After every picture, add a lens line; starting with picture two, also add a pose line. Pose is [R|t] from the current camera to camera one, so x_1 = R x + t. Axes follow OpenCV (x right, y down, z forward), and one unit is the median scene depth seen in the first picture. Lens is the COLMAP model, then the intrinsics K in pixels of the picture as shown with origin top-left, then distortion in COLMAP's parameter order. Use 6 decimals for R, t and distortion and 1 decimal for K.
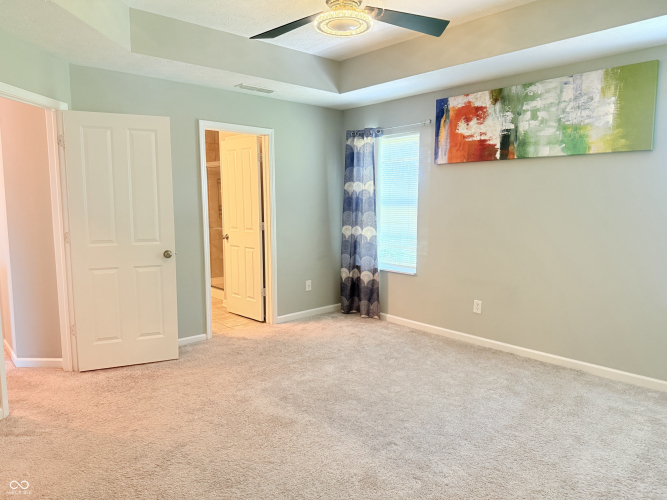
lens RADIAL K [[476.6, 0, 337.8], [0, 476.6, 247.9], [0, 0, 1]] dist [0.066195, -0.086550]
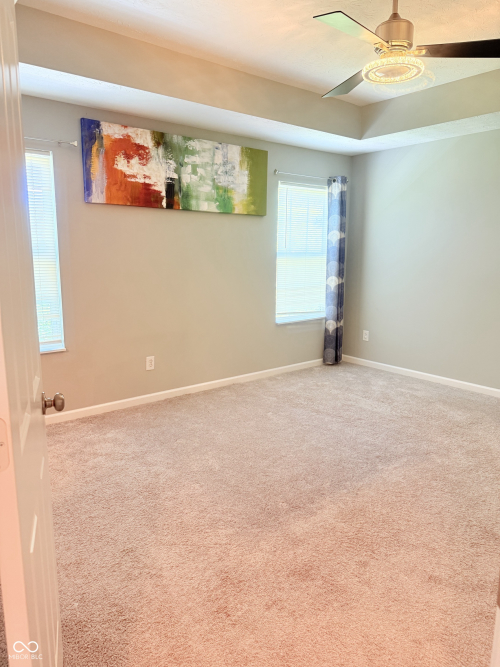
lens RADIAL K [[476.6, 0, 251.5], [0, 476.6, 347.8], [0, 0, 1]] dist [0.066195, -0.086550]
pose [[0.069838, -0.193343, 0.978643, -0.691028], [0.098485, 0.977582, 0.186105, -0.072465], [-0.992685, 0.083385, 0.087314, 0.790065]]
